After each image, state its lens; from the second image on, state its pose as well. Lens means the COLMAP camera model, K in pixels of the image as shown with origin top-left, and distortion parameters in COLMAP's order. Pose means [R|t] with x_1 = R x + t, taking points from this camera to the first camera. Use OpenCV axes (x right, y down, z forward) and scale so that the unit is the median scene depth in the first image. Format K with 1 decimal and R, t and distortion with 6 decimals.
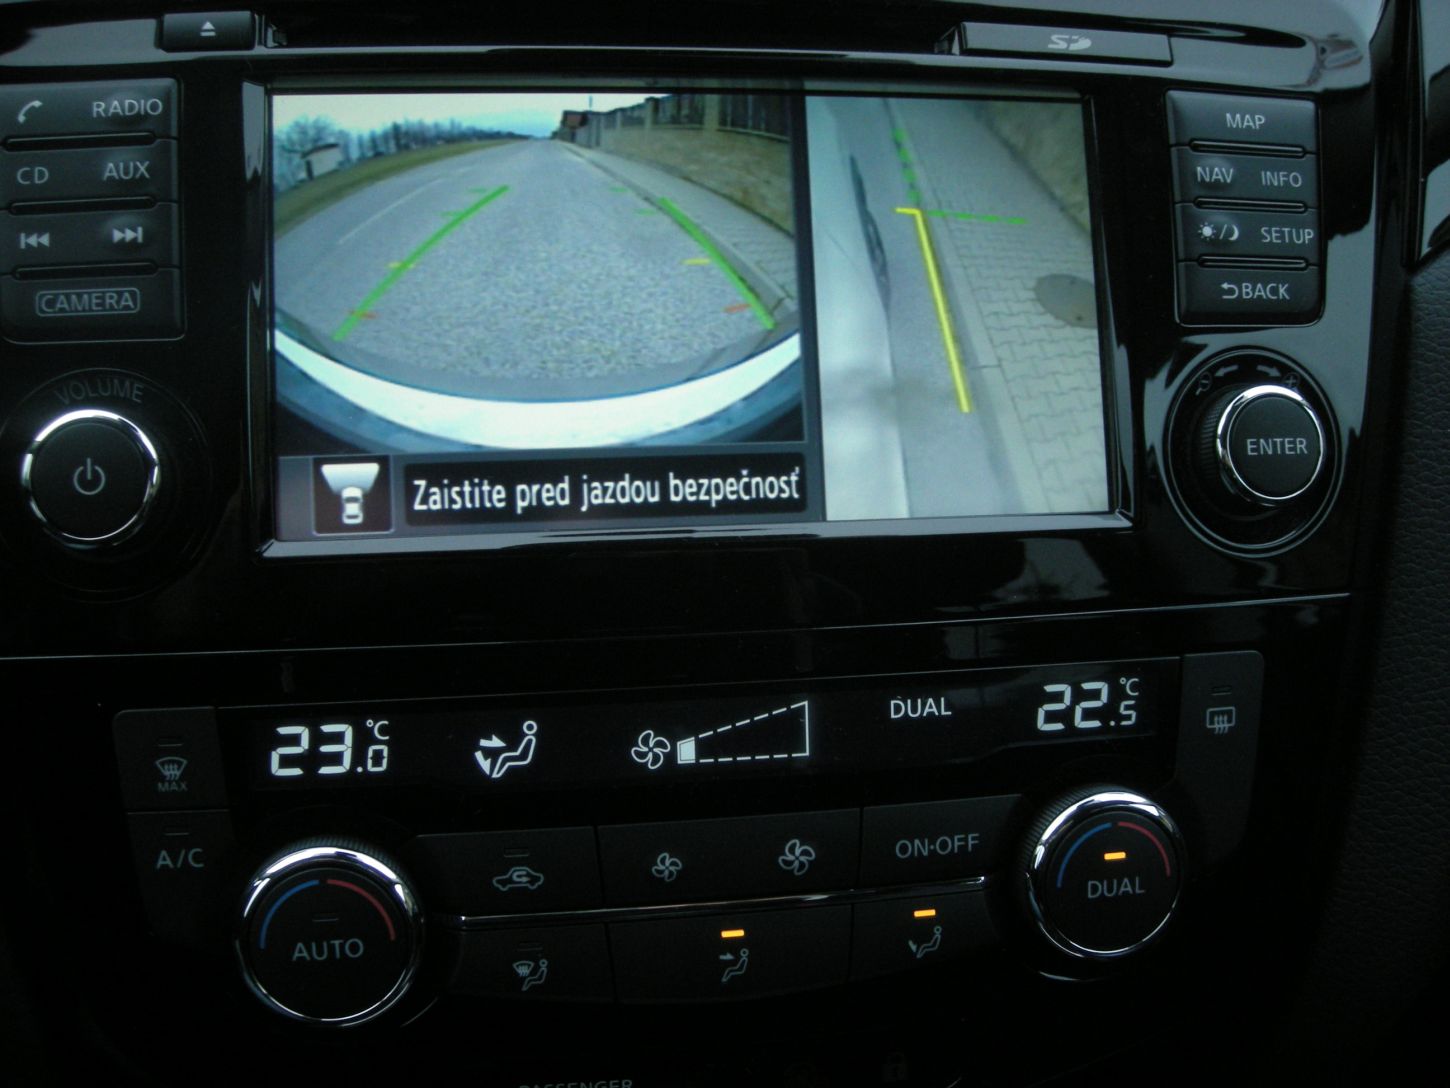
lens RADIAL K [[1577.7, 0, 724.9], [0, 1577.7, 544.5], [0, 0, 1]] dist [-0.140656, 0.000000]
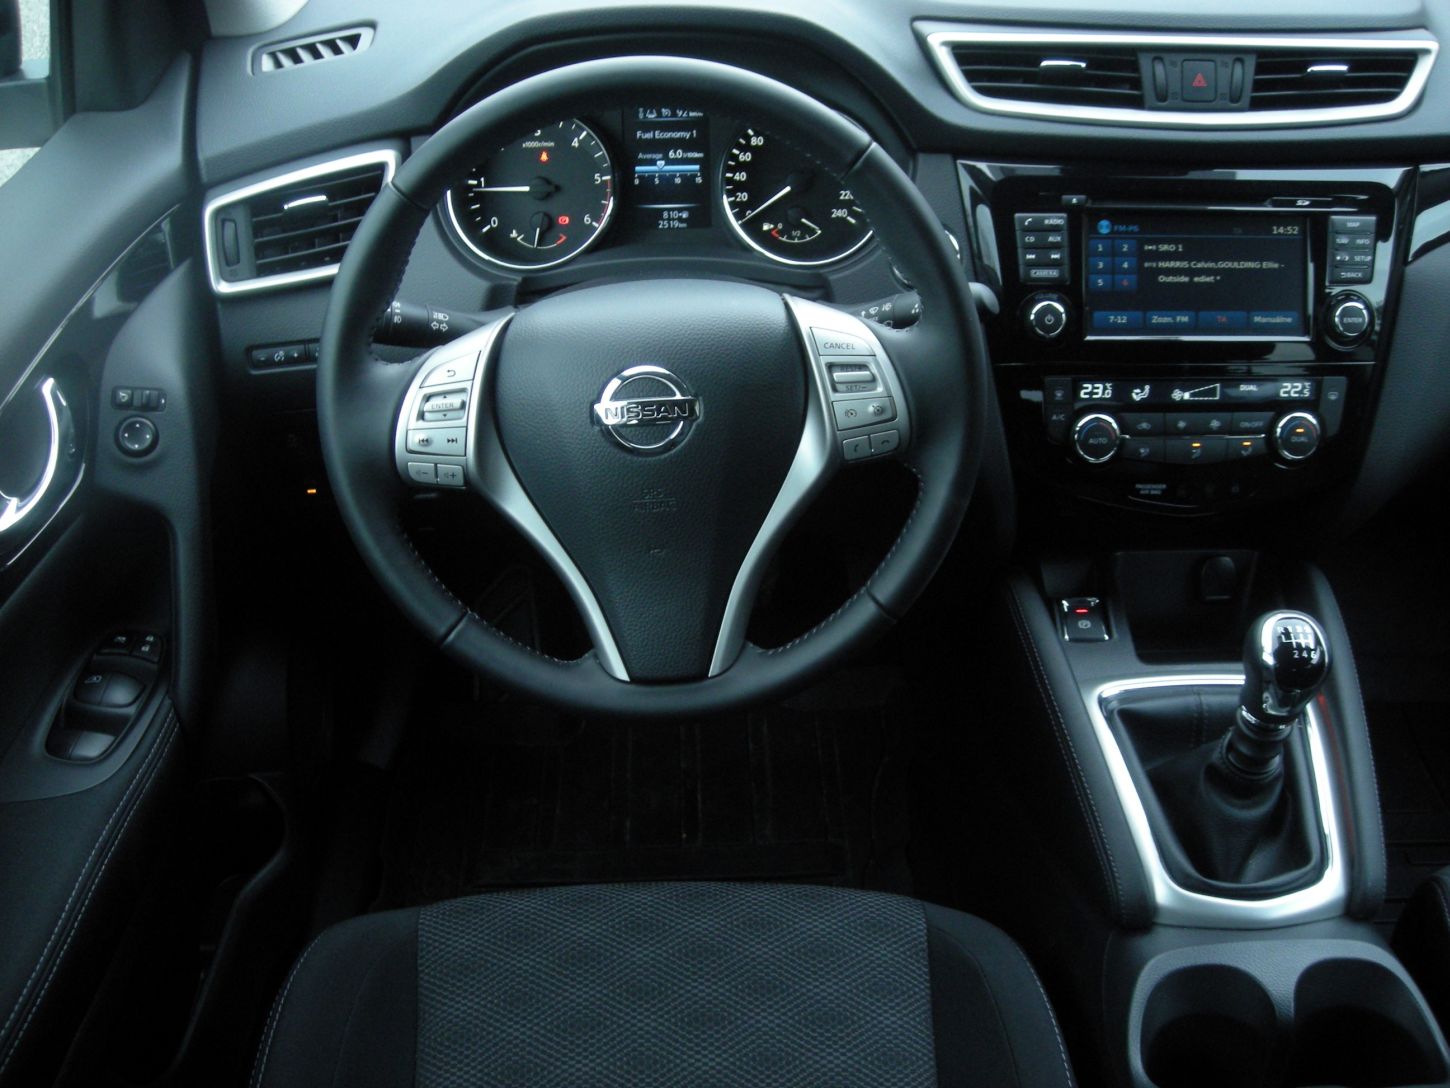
lens RADIAL K [[1577.7, 0, 726.6], [0, 1577.7, 546.4], [0, 0, 1]] dist [-0.140656, 0.000000]
pose [[0.989978, 0.046897, -0.133211, -0.593744], [-0.025233, 0.986813, 0.159887, -0.079853], [0.138952, -0.154923, 0.978106, -2.817593]]
